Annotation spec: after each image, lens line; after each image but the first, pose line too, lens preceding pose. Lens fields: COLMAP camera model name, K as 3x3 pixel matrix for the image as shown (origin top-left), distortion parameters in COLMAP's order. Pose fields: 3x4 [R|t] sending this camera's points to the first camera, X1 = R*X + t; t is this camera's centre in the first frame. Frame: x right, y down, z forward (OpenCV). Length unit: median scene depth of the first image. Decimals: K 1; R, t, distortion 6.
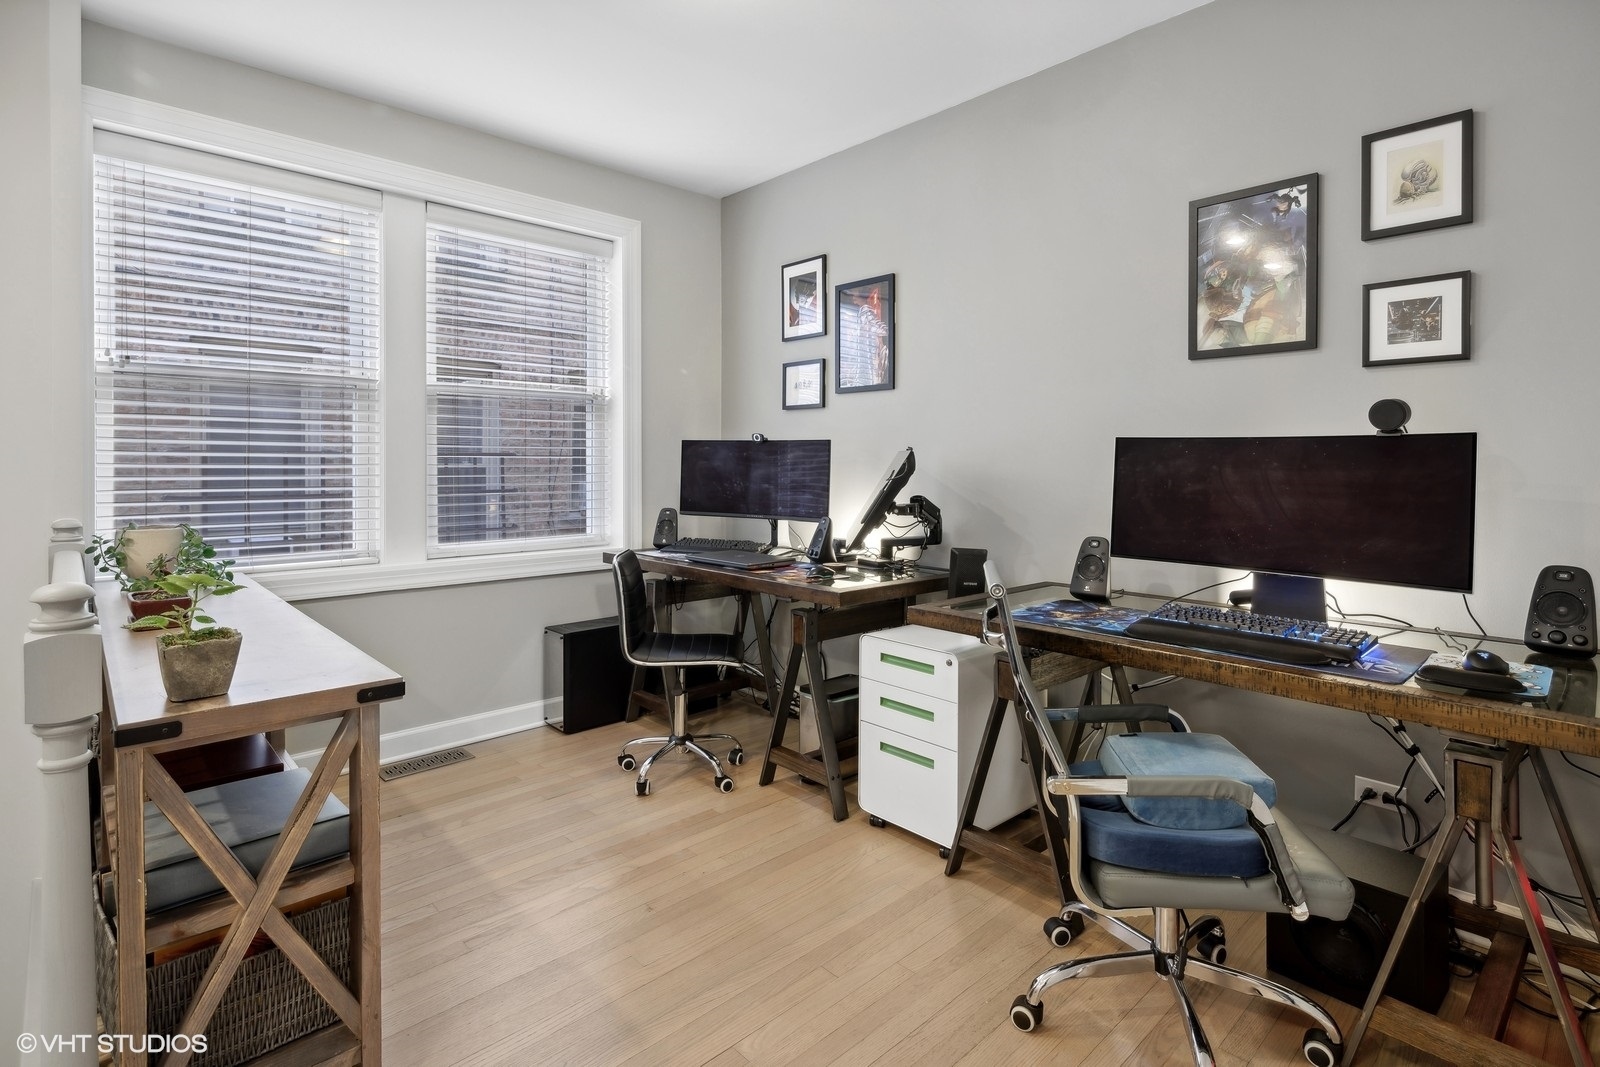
lens RADIAL K [[791.4, 0, 790.4], [0, 791.4, 473.4], [0, 0, 1]] dist [0.009716, -0.004695]
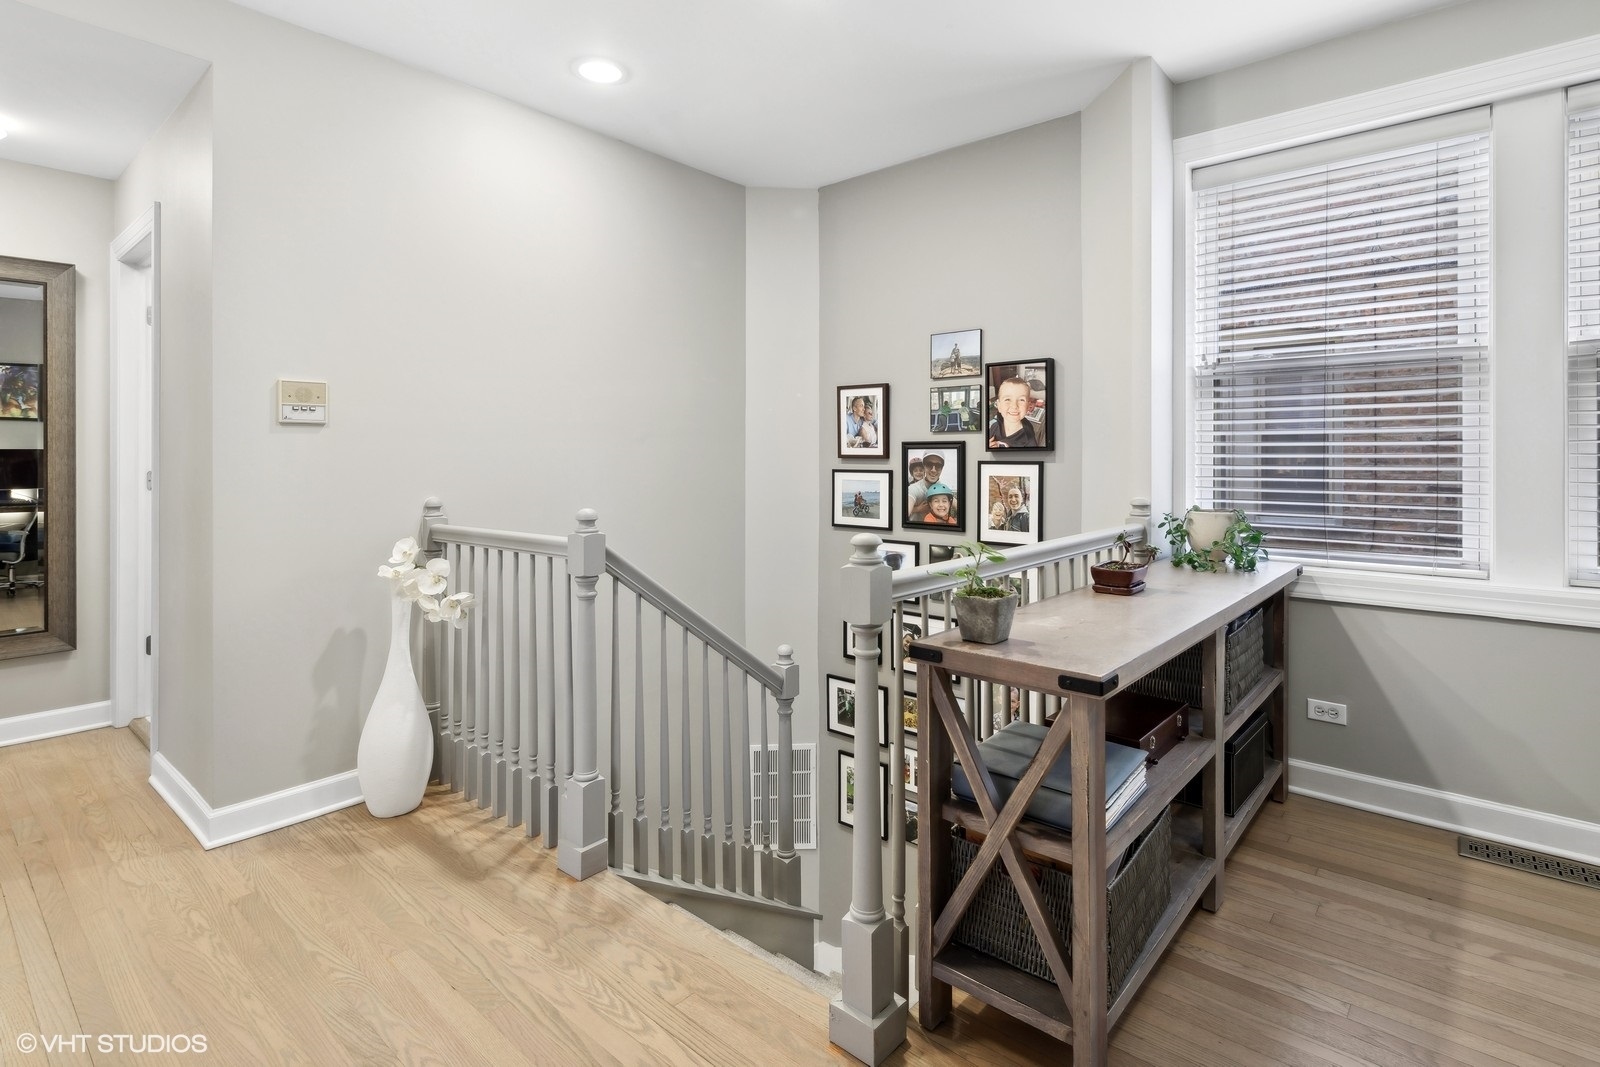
lens RADIAL K [[791.4, 0, 792.3], [0, 791.4, 454.1], [0, 0, 1]] dist [0.009716, -0.004695]
pose [[0.111270, -0.001471, -0.993789, 0.225794], [-0.009736, 0.999949, -0.002571, -0.002371], [0.993742, 0.009962, 0.111250, 0.281214]]
